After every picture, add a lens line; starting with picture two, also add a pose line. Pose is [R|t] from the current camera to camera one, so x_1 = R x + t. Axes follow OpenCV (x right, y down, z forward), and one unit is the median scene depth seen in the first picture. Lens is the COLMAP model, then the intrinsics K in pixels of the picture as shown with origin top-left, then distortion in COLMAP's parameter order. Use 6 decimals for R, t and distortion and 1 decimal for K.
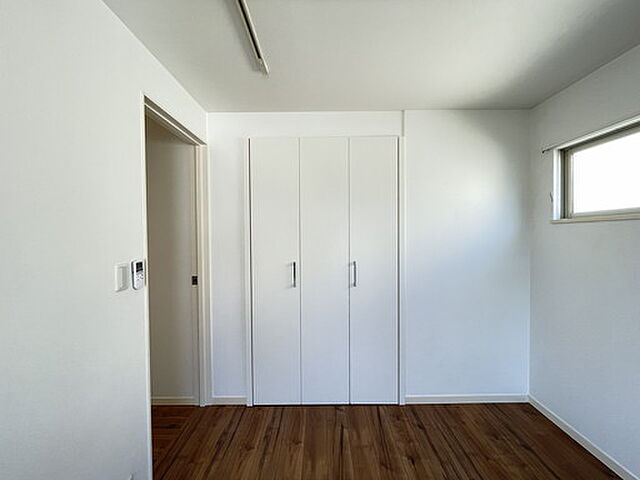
lens RADIAL K [[261.6, 0, 320.0], [0, 261.6, 240.0], [0, 0, 1]] dist [-0.000807, 0.000367]
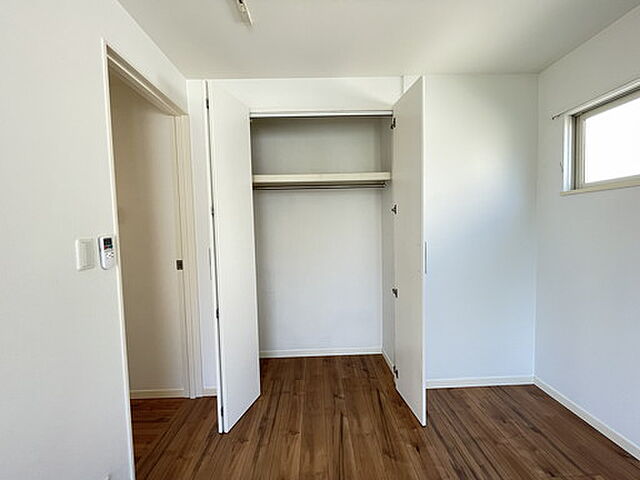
lens RADIAL K [[259.7, 0, 320.0], [0, 259.7, 240.0], [0, 0, 1]] dist [-0.001541, -0.000240]
pose [[0.999646, -0.018577, 0.019056, 0.000188], [0.018001, 0.999390, 0.029937, 0.058290], [-0.019601, -0.029584, 0.999370, 0.091644]]
